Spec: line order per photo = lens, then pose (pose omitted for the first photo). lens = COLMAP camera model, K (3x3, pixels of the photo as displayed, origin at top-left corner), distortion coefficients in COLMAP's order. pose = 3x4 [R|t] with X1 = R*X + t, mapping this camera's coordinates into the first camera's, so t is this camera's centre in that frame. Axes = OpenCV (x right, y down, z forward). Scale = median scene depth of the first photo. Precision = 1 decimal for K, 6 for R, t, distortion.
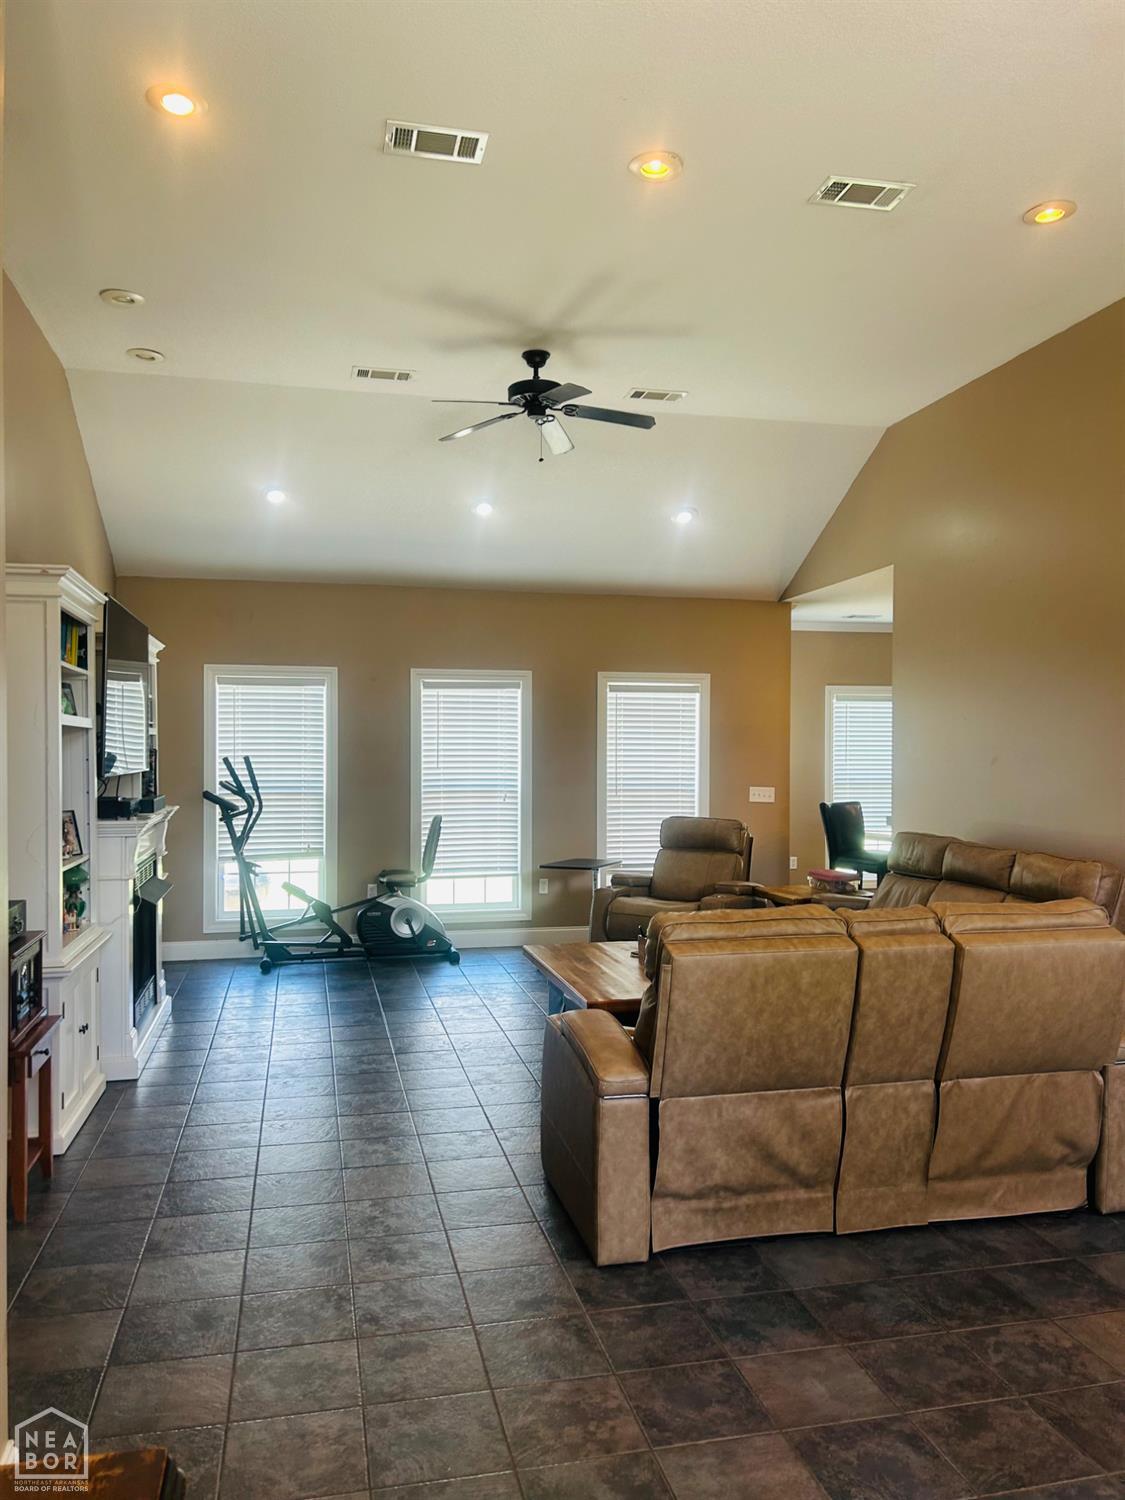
lens RADIAL K [[1109.7, 0, 562.3], [0, 1109.7, 773.2], [0, 0, 1]] dist [0.010602, -0.029362]
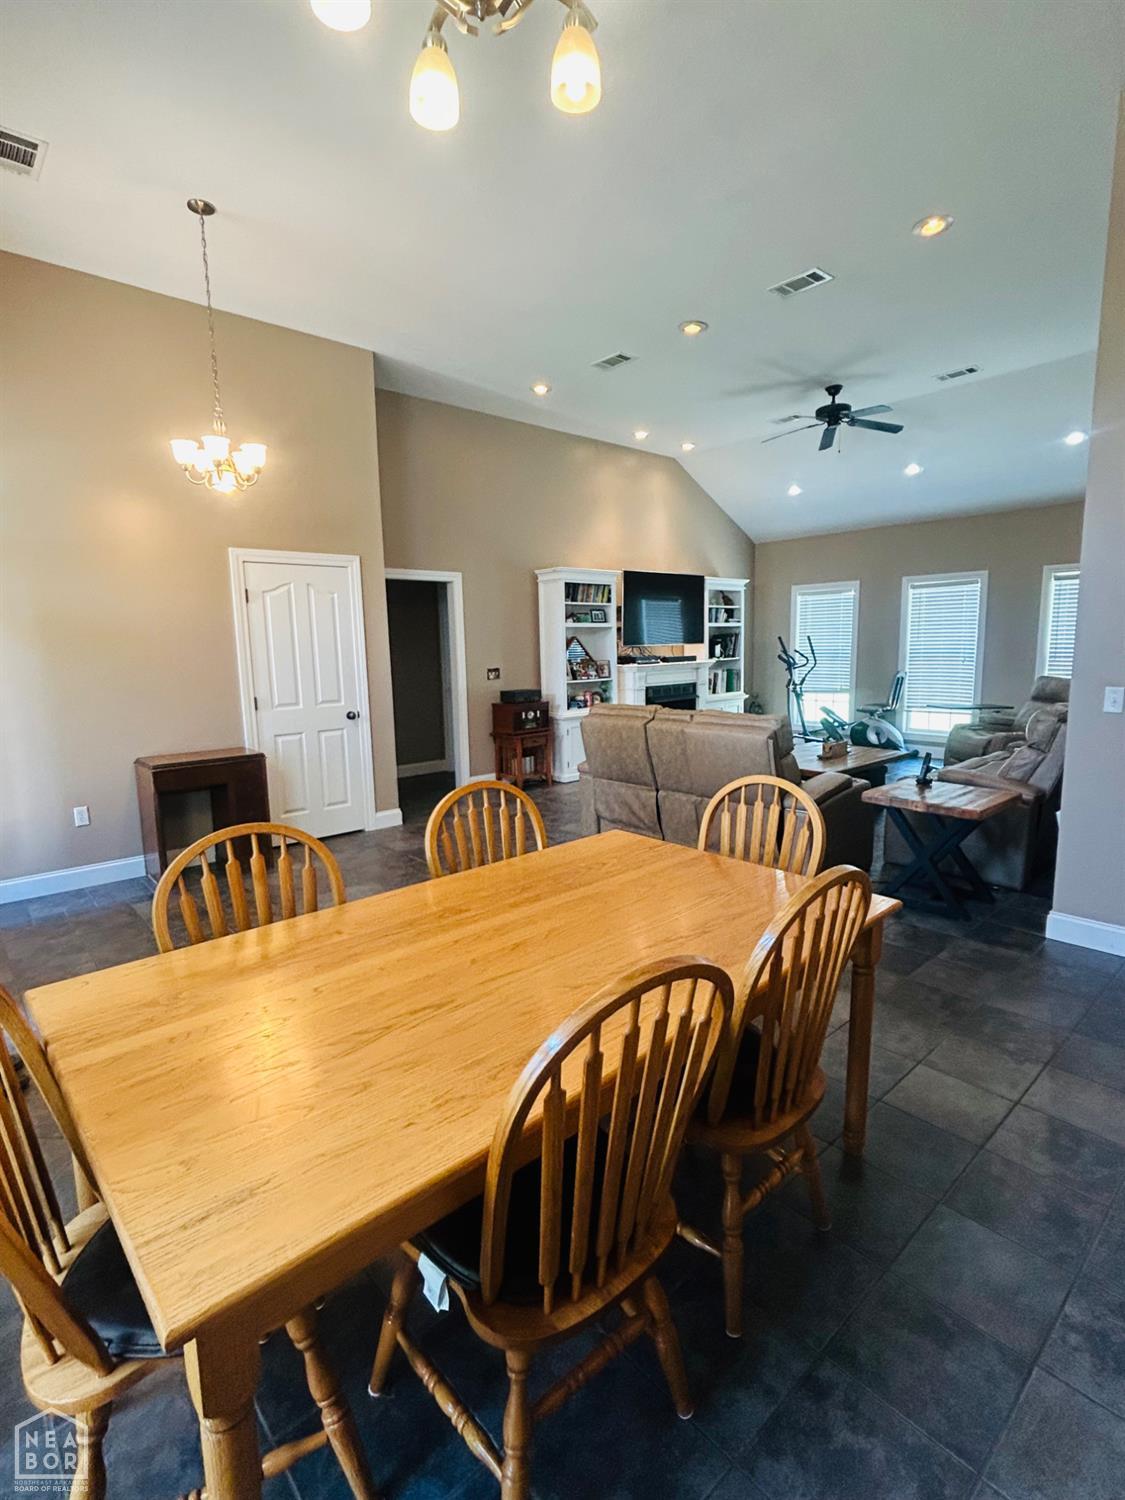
lens RADIAL K [[721.4, 0, 567.5], [0, 721.4, 748.5], [0, 0, 1]] dist [-0.000616, -0.000236]
pose [[0.490337, 0.117899, -0.863522, 0.858537], [0.005054, 0.990406, 0.138093, 0.005324], [0.871518, -0.072076, 0.485037, 0.105888]]
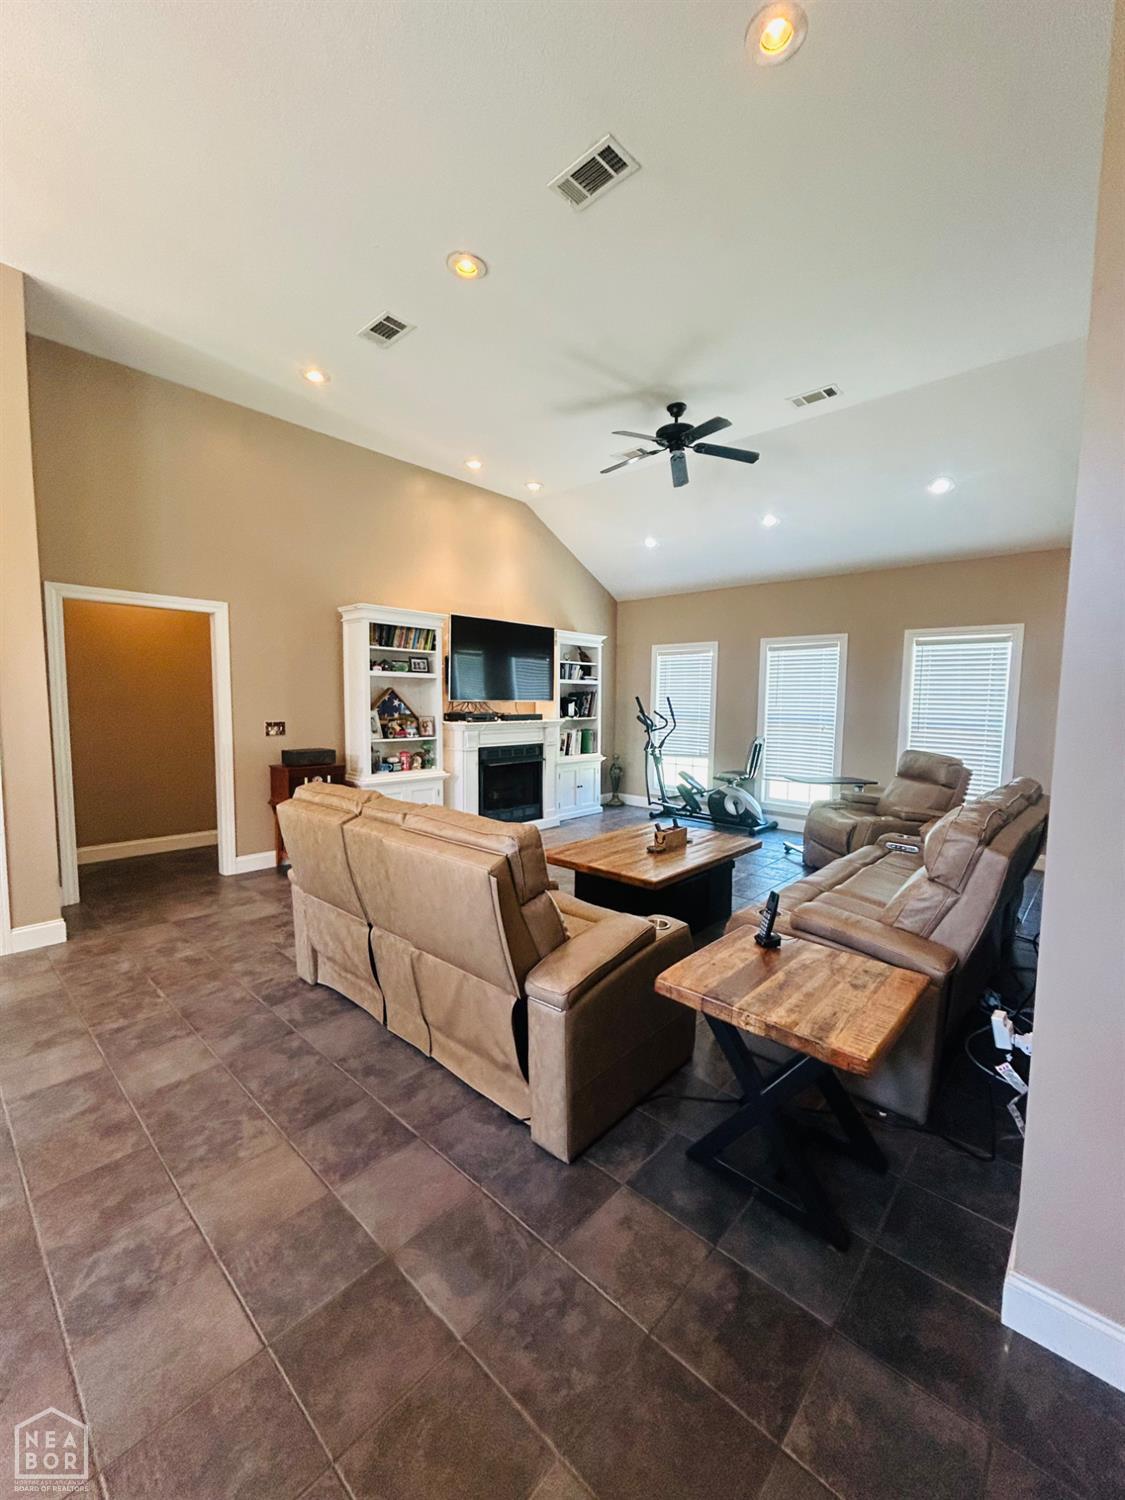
lens RADIAL K [[609.5, 0, 562.2], [0, 609.5, 752.2], [0, 0, 1]] dist [-0.001138, 0.001160]
pose [[0.573420, 0.079911, -0.815355, 0.618342], [-0.027297, 0.996543, 0.078471, 0.002654], [0.818807, -0.022740, 0.573619, 0.478298]]
